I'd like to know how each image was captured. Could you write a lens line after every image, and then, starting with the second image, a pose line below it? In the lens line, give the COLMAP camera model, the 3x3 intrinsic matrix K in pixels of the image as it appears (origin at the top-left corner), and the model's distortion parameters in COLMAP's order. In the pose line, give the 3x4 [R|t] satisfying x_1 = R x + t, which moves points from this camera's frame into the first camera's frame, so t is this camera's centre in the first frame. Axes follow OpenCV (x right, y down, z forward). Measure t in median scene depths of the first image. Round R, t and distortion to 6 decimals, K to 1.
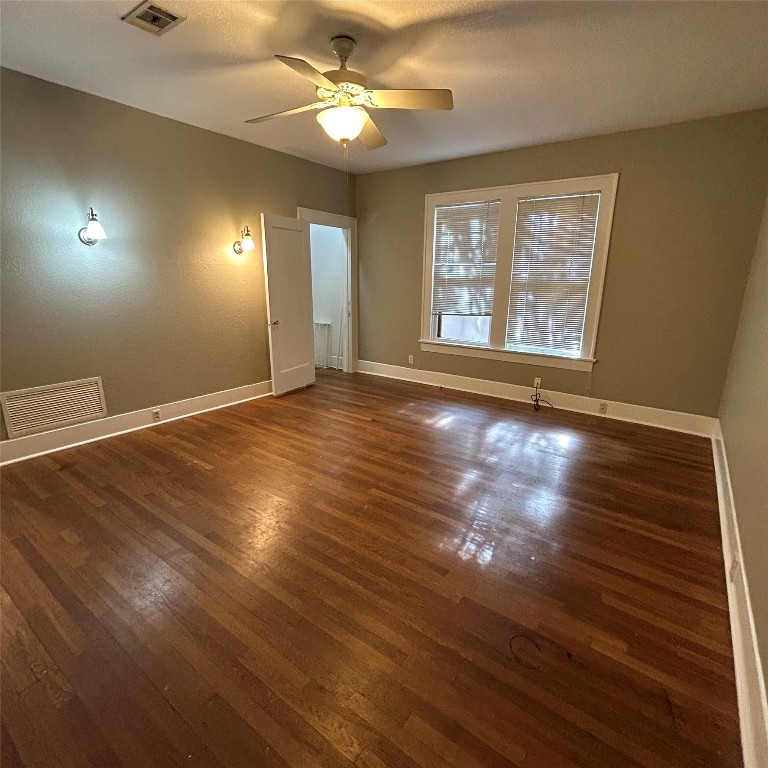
lens RADIAL K [[409.3, 0, 387.3], [0, 409.3, 380.6], [0, 0, 1]] dist [-0.000781, -0.000091]
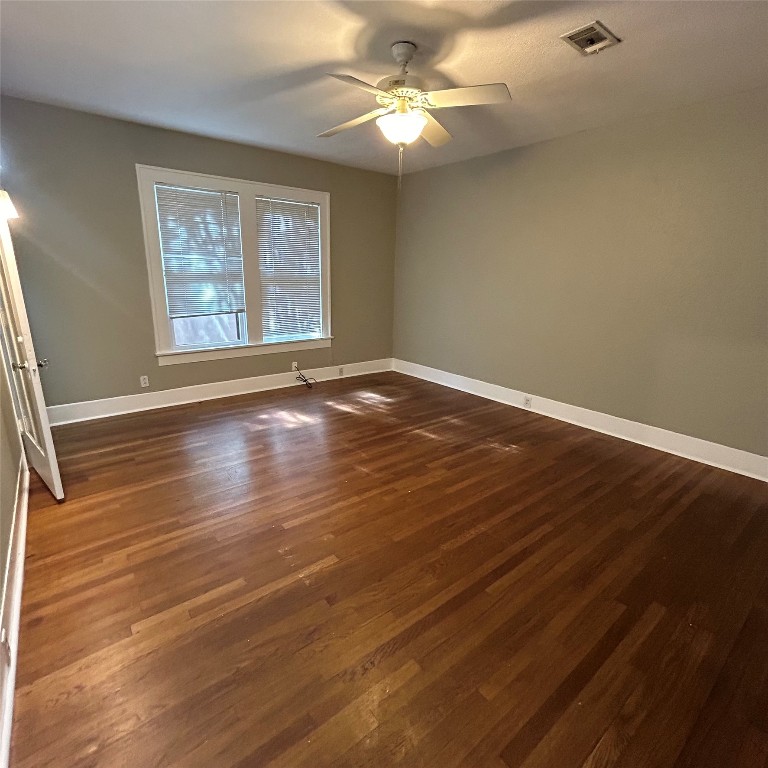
lens RADIAL K [[413.3, 0, 382.3], [0, 413.3, 377.7], [0, 0, 1]] dist [-0.003769, 0.002736]
pose [[0.276452, -0.245194, 0.929222, -0.643881], [0.225600, 0.956443, 0.185259, -0.123547], [-0.934173, 0.158417, 0.319726, 0.428869]]
